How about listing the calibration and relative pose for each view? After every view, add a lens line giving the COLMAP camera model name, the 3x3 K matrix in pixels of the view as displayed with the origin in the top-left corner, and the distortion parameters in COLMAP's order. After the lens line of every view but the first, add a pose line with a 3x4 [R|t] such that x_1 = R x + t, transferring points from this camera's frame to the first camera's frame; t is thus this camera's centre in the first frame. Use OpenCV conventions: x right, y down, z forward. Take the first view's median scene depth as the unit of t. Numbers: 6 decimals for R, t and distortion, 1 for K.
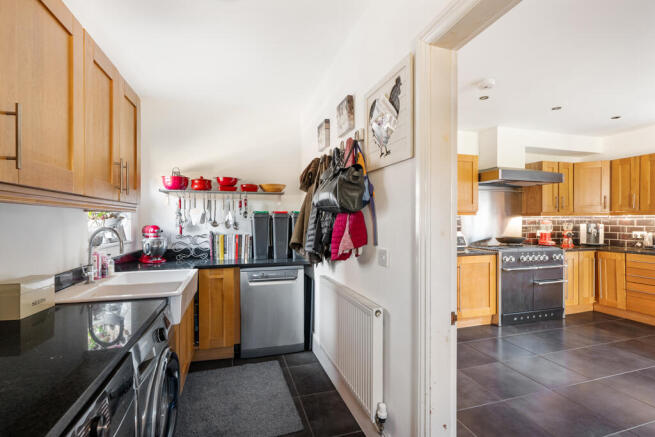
lens RADIAL K [[296.7, 0, 327.1], [0, 296.7, 219.2], [0, 0, 1]] dist [0.000982, 0.000072]
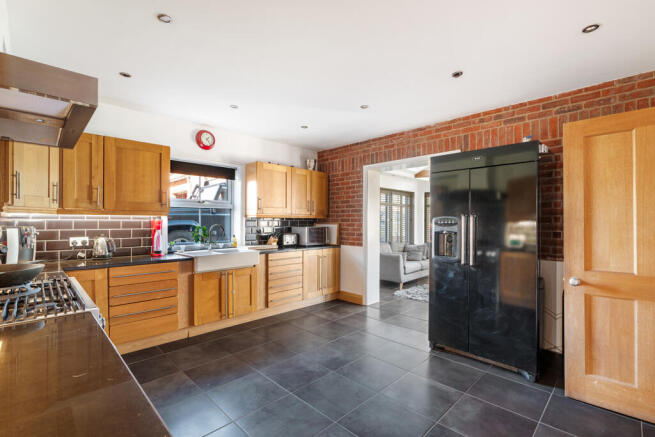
lens RADIAL K [[296.7, 0, 328.4], [0, 296.7, 221.0], [0, 0, 1]] dist [0.000982, 0.000072]
pose [[-0.469634, 0.002863, 0.882857, 0.117980], [-0.000453, 0.999994, -0.003484, 0.004555], [-0.882861, -0.002036, -0.469630, 0.809919]]
